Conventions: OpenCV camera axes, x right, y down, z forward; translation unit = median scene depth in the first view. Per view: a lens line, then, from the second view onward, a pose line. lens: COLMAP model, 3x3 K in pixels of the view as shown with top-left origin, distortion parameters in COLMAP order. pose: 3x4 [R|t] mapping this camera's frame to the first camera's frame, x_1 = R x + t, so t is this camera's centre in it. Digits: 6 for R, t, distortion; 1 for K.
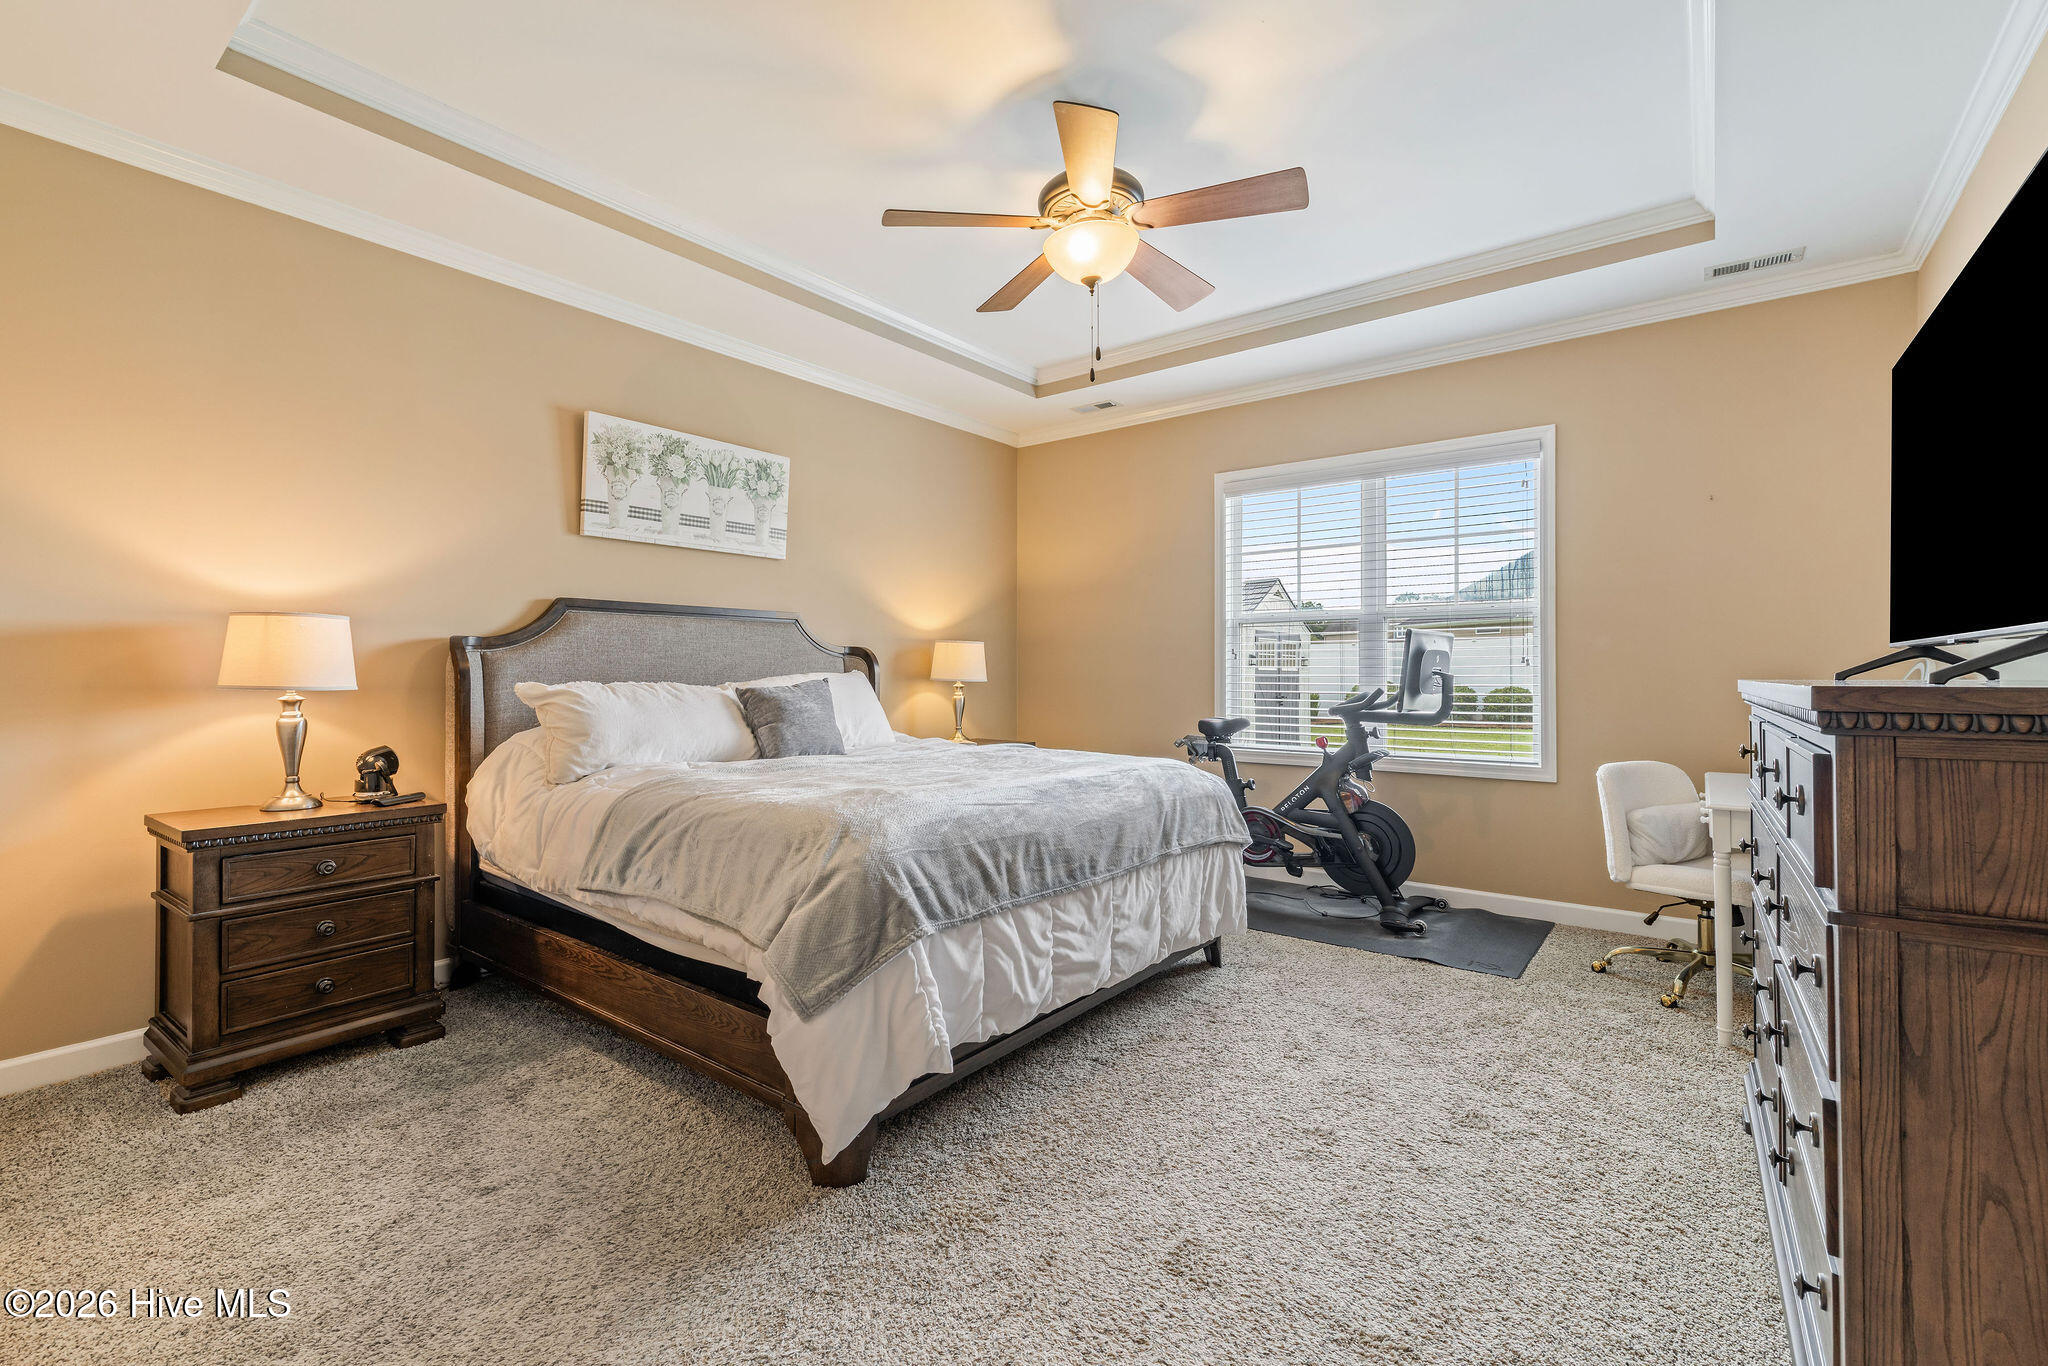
lens RADIAL K [[905.6, 0, 1028.3], [0, 905.6, 680.7], [0, 0, 1]] dist [0.000204, 0.000223]
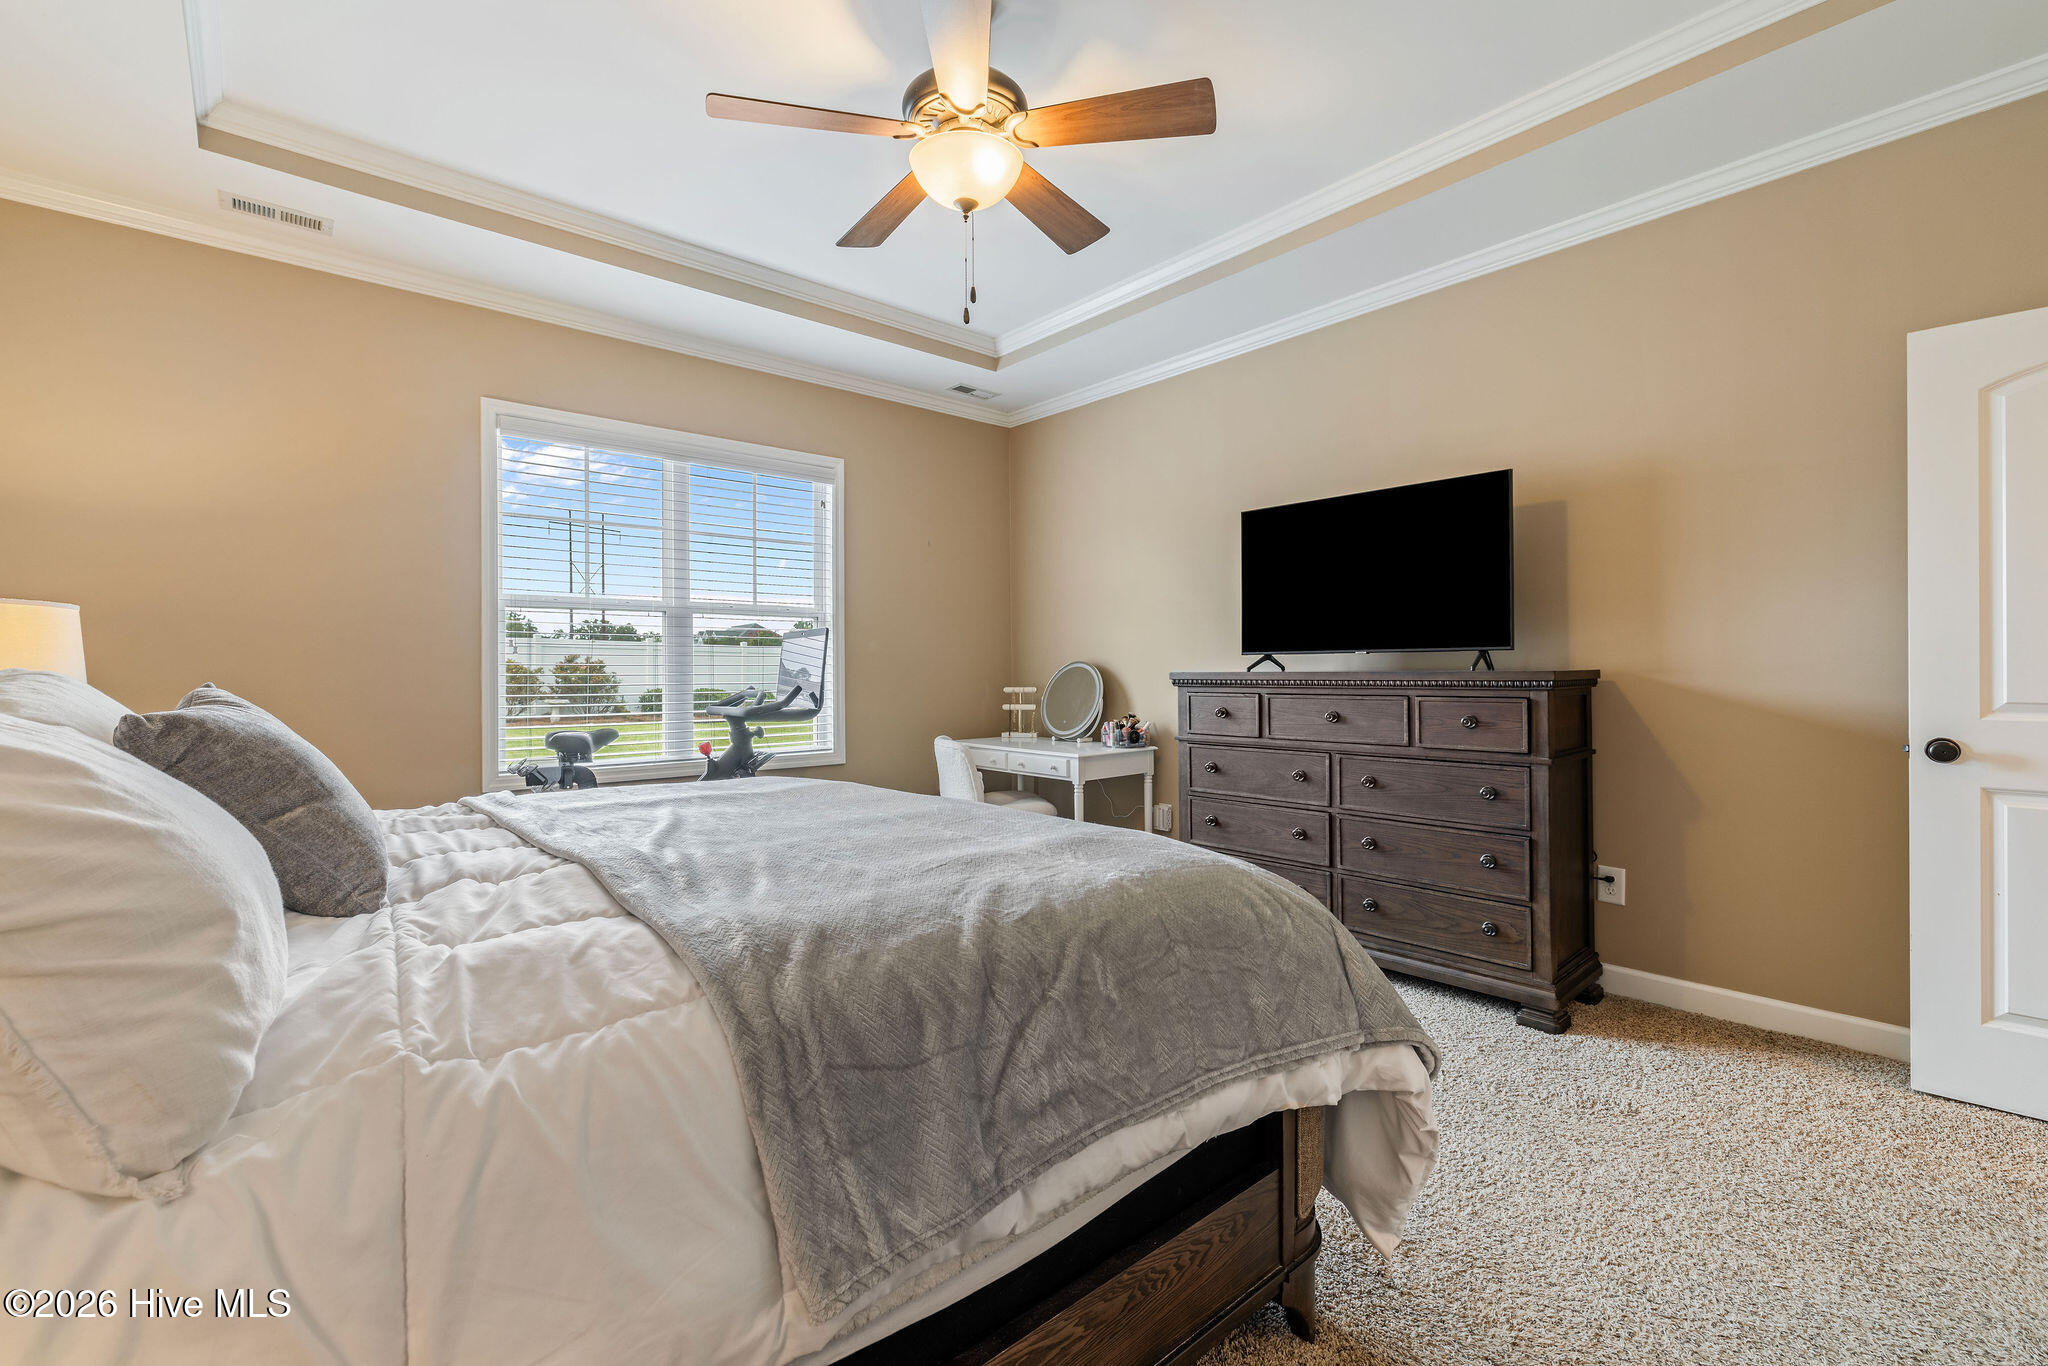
lens RADIAL K [[877.9, 0, 1024.5], [0, 877.9, 676.0], [0, 0, 1]] dist [0.002413, 0.000455]
pose [[0.220333, -0.003204, 0.975420, -0.473687], [0.007377, 0.999971, 0.001618, -0.002332], [-0.975397, 0.006839, 0.220350, 0.514562]]
